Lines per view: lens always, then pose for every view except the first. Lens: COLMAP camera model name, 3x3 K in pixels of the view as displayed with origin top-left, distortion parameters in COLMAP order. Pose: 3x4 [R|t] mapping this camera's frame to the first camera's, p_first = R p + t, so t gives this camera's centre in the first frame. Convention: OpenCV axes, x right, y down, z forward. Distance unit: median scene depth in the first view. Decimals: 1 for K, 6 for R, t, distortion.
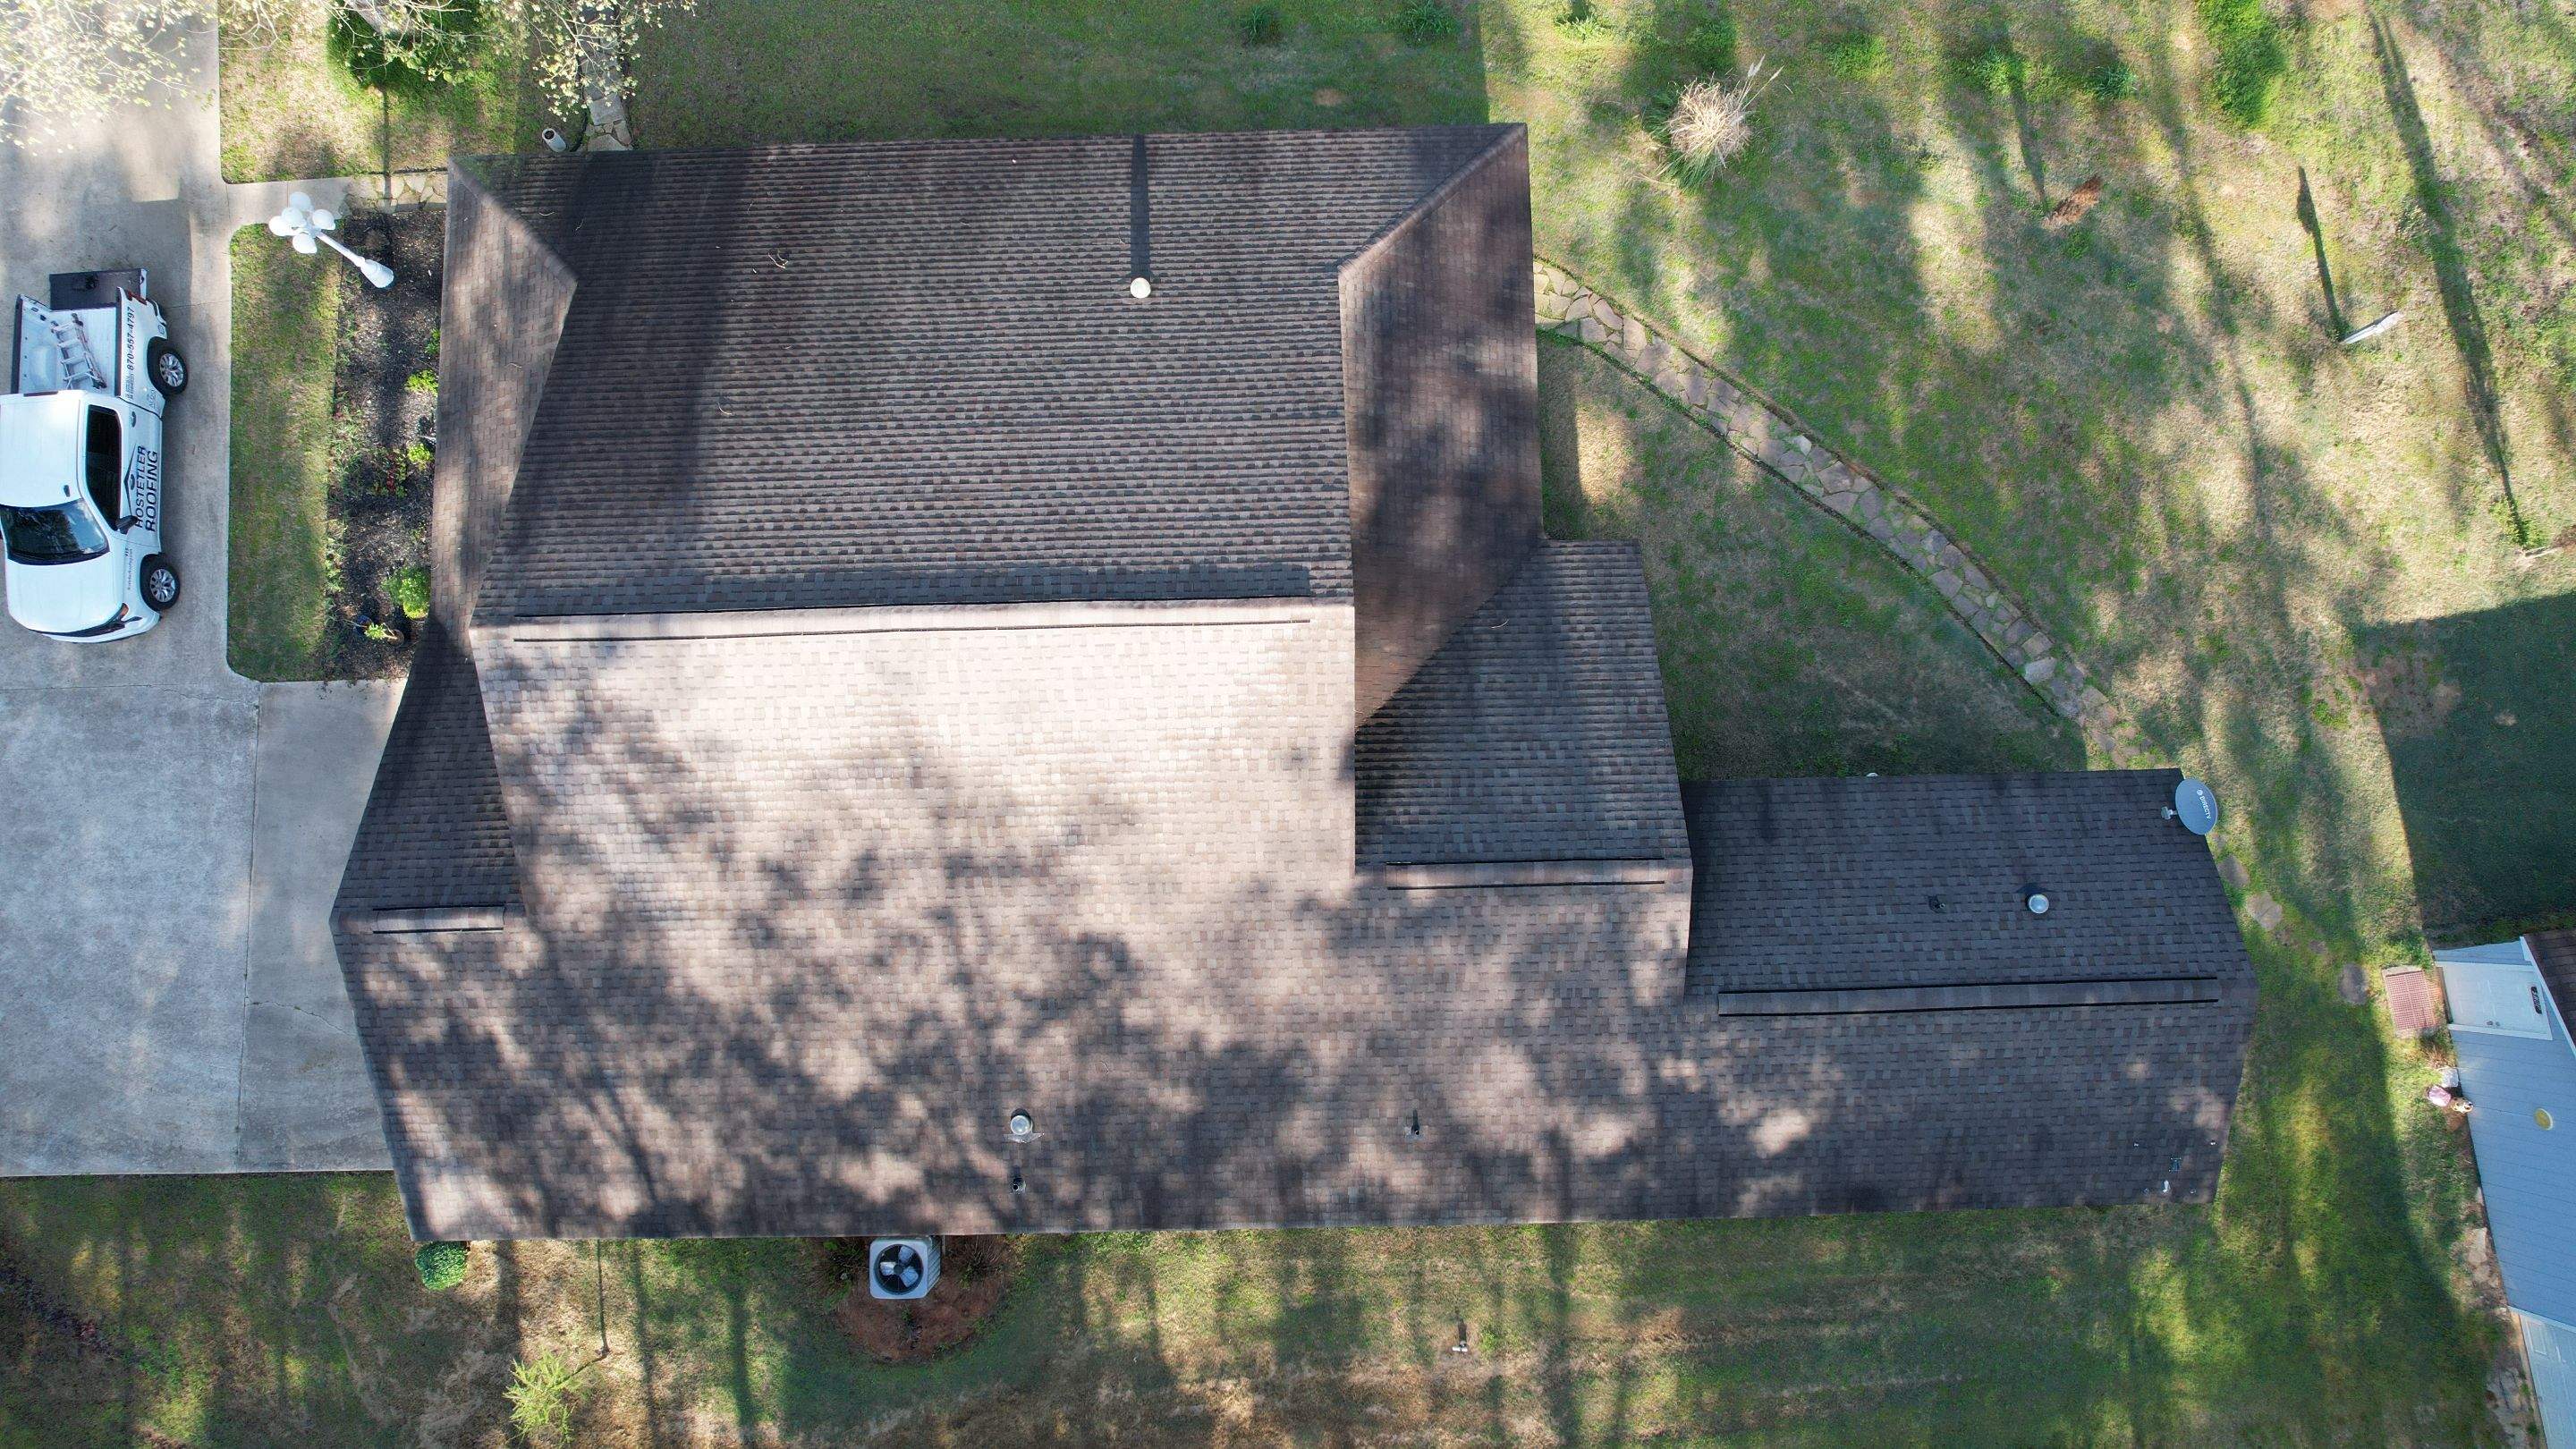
lens RADIAL K [[1653.3, 0, 1288.0], [0, 1653.3, 724.5], [0, 0, 1]] dist [-0.072878, 0.066808]
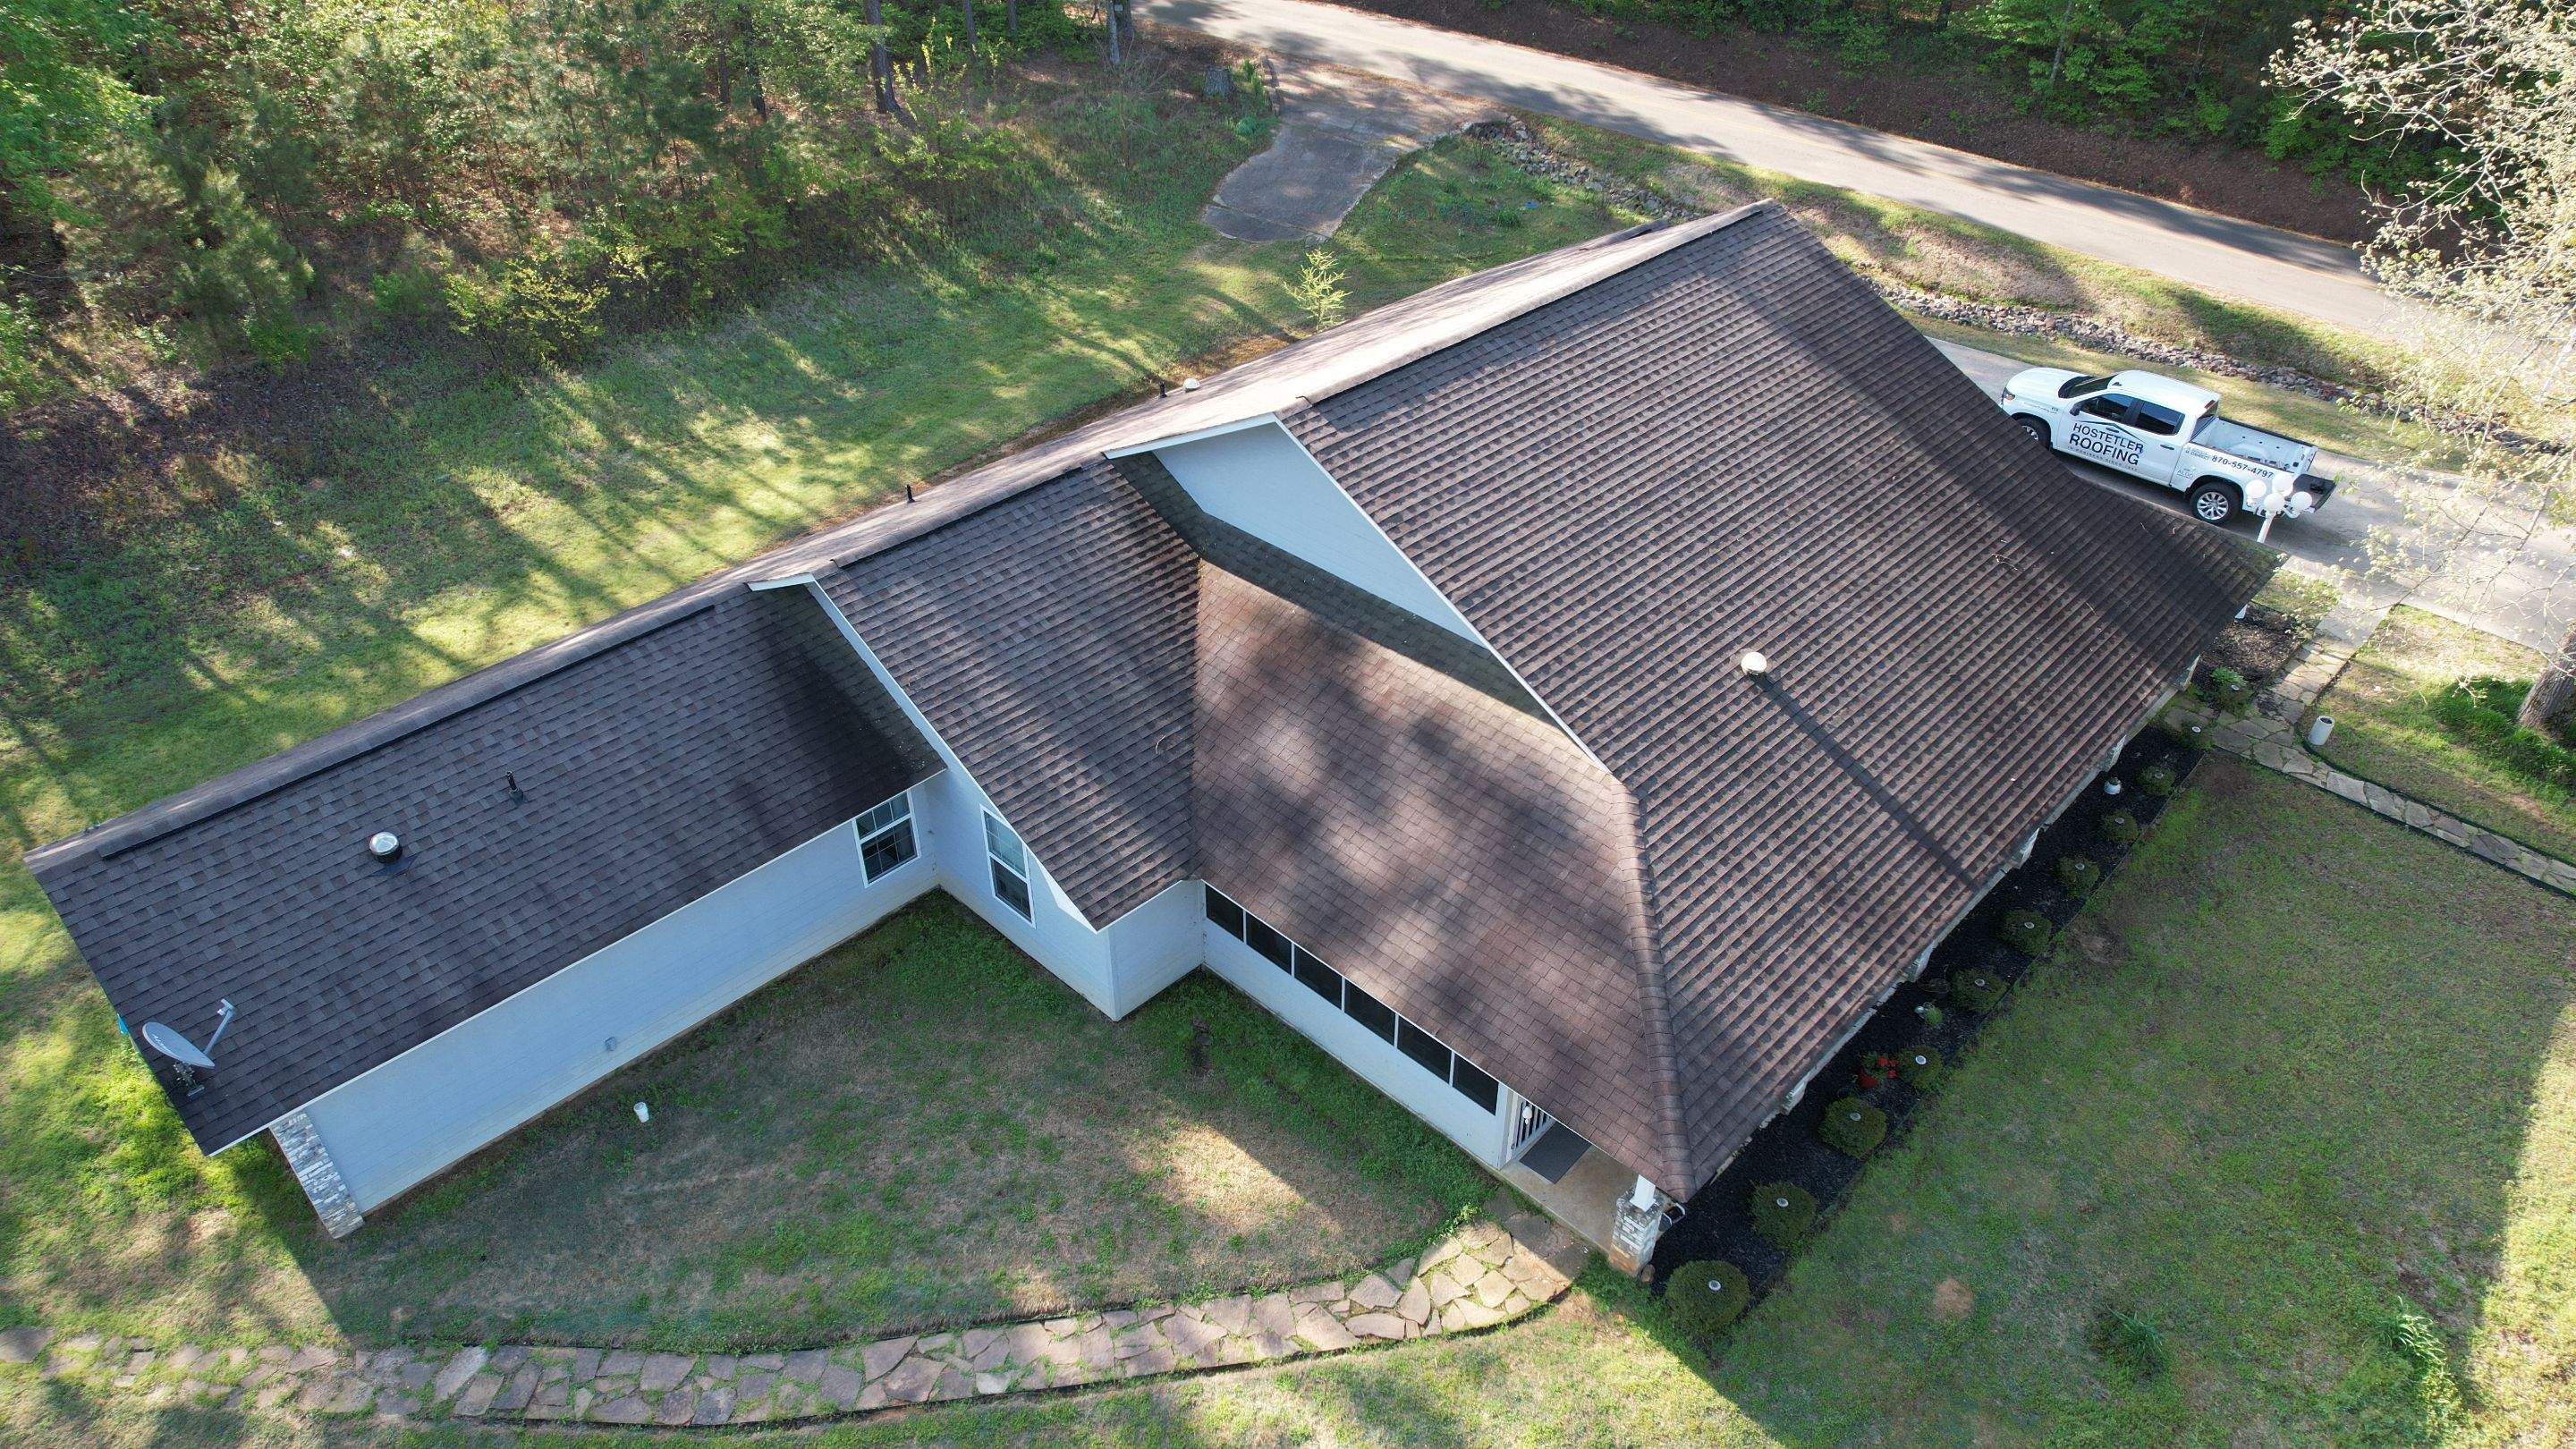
lens RADIAL K [[1653.3, 0, 1288.0], [0, 1653.3, 724.5], [0, 0, 1]] dist [-0.072878, 0.066808]
pose [[-0.713903, 0.409759, -0.567837, 0.487762], [-0.695843, -0.324353, 0.640779, -0.561509], [0.078385, 0.852580, 0.516685, 0.509815]]
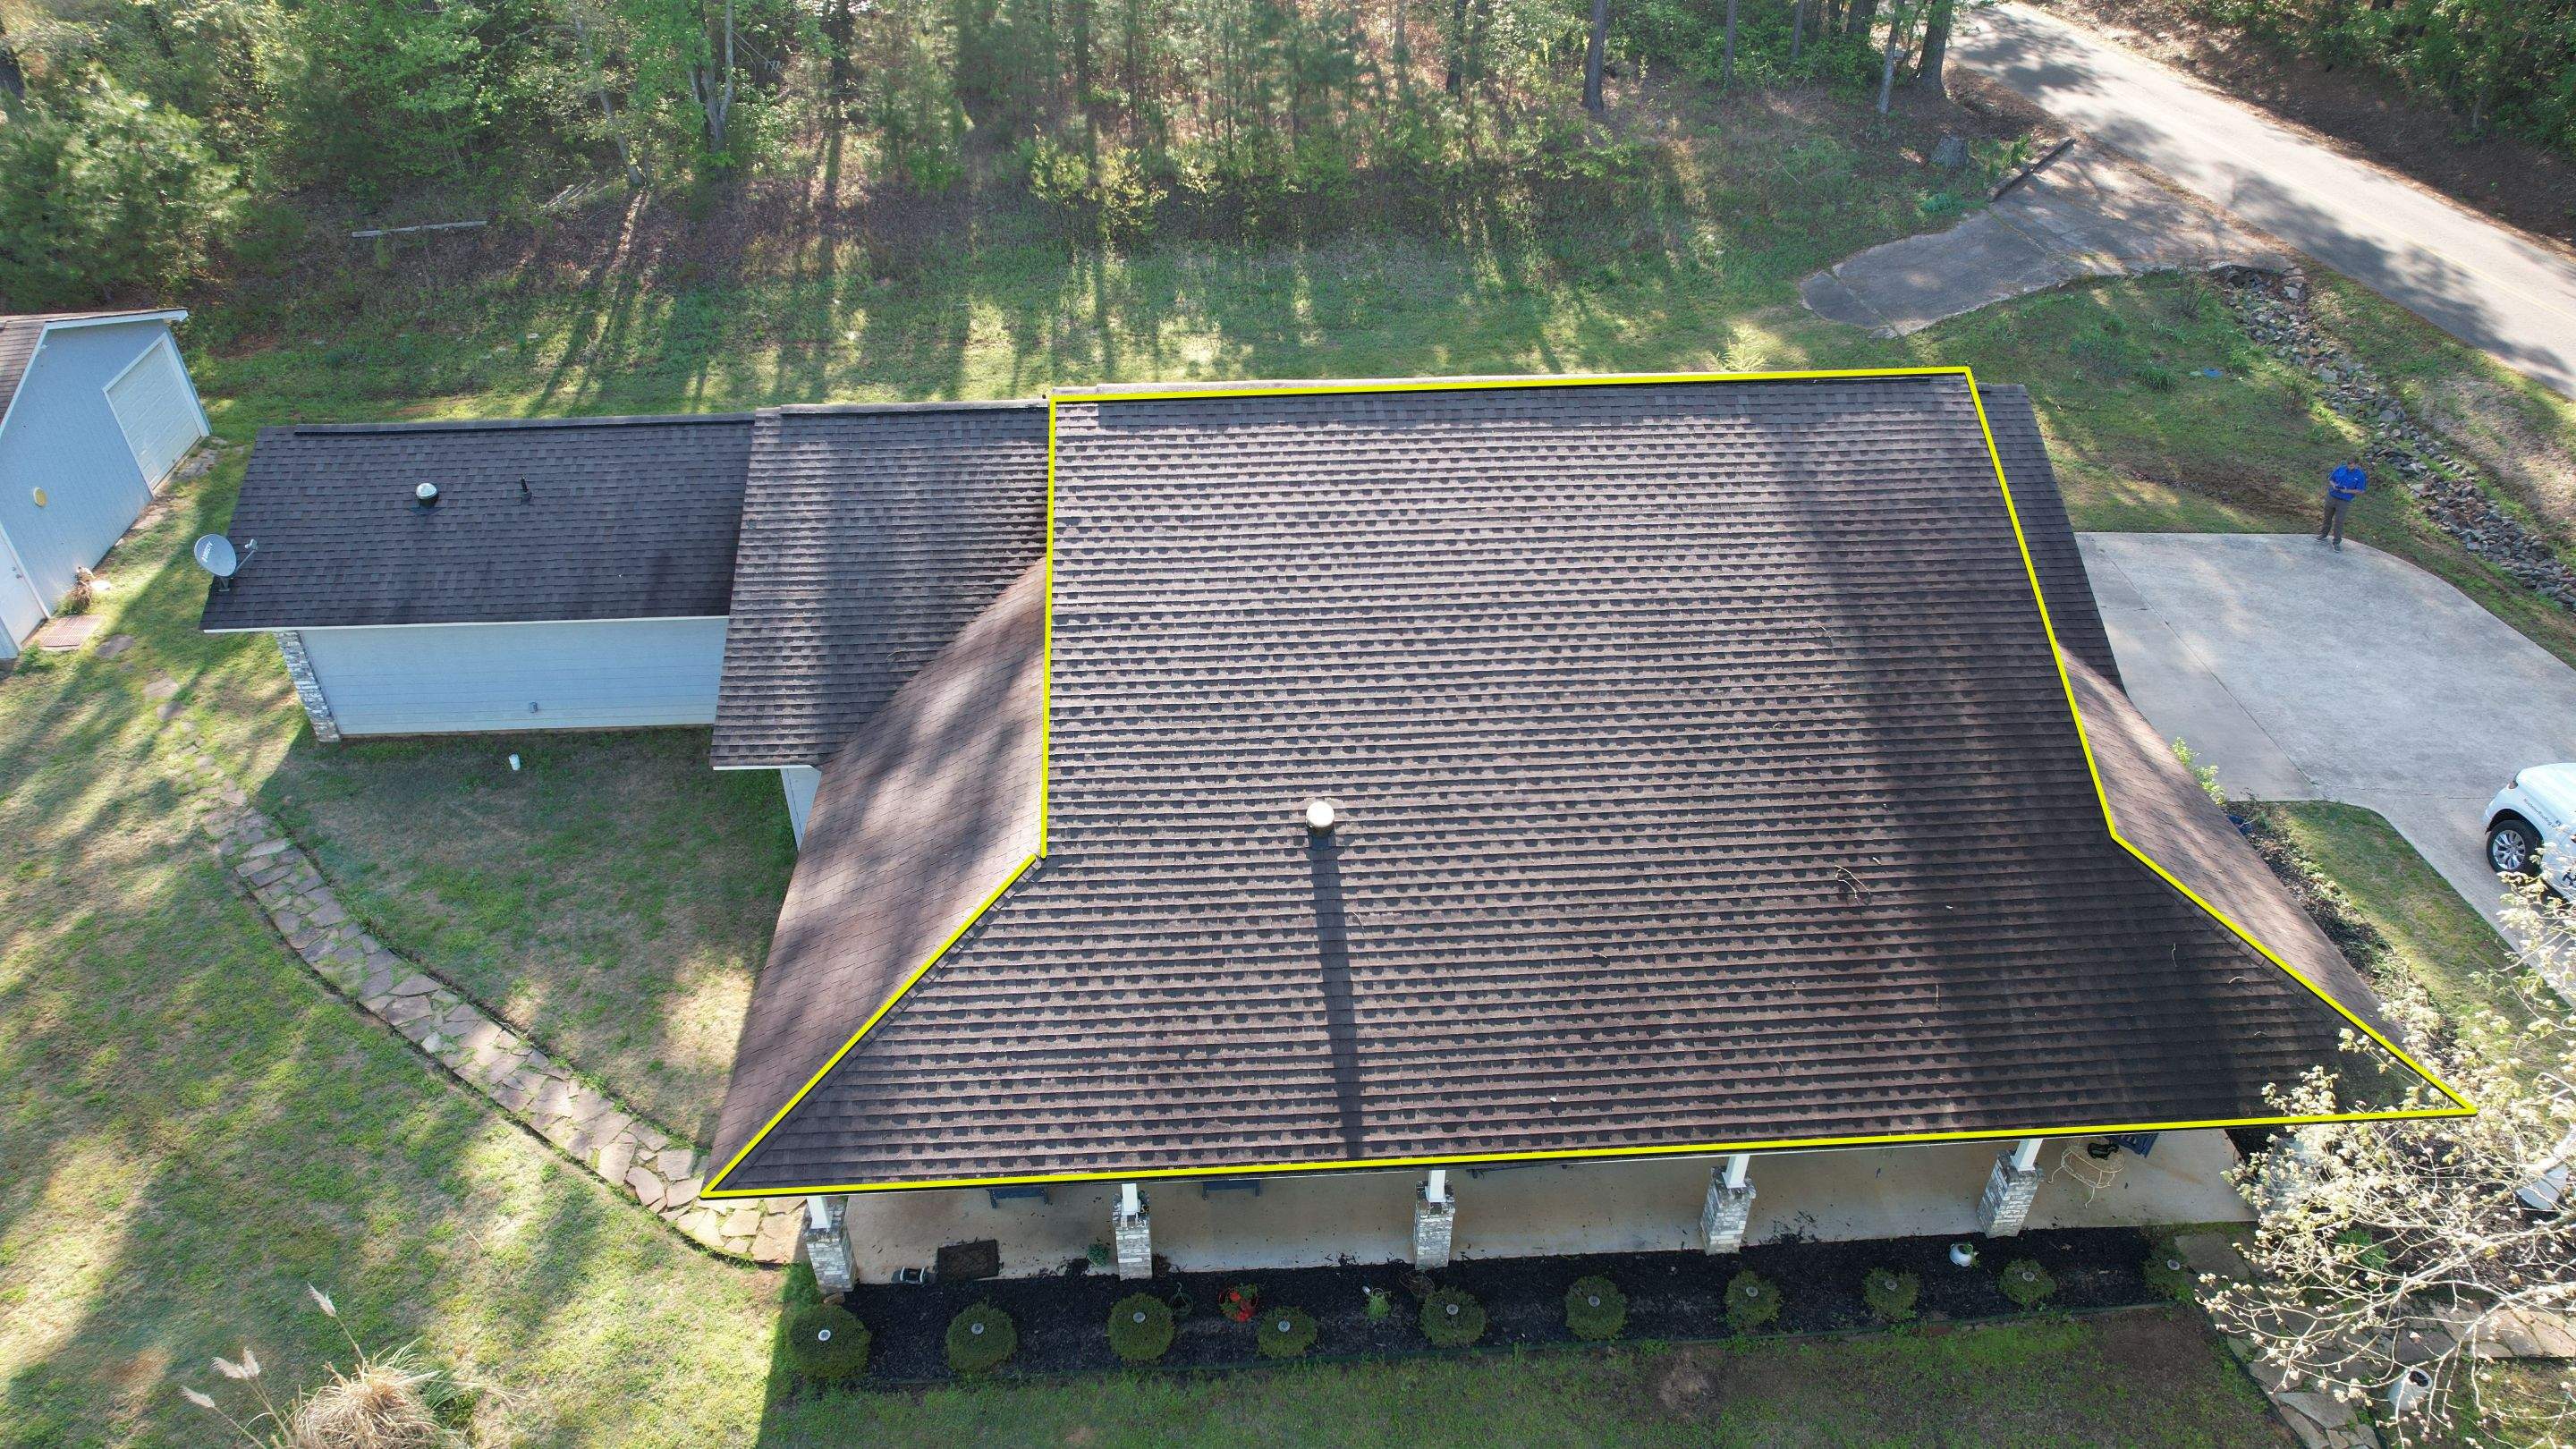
lens RADIAL K [[1653.3, 0, 1288.0], [0, 1653.3, 724.5], [0, 0, 1]] dist [-0.072878, 0.066808]
pose [[-0.999375, 0.022847, -0.026984, -0.050160], [-0.034700, -0.487420, 0.872478, -0.763347], [0.006781, 0.872869, 0.487908, 0.539160]]
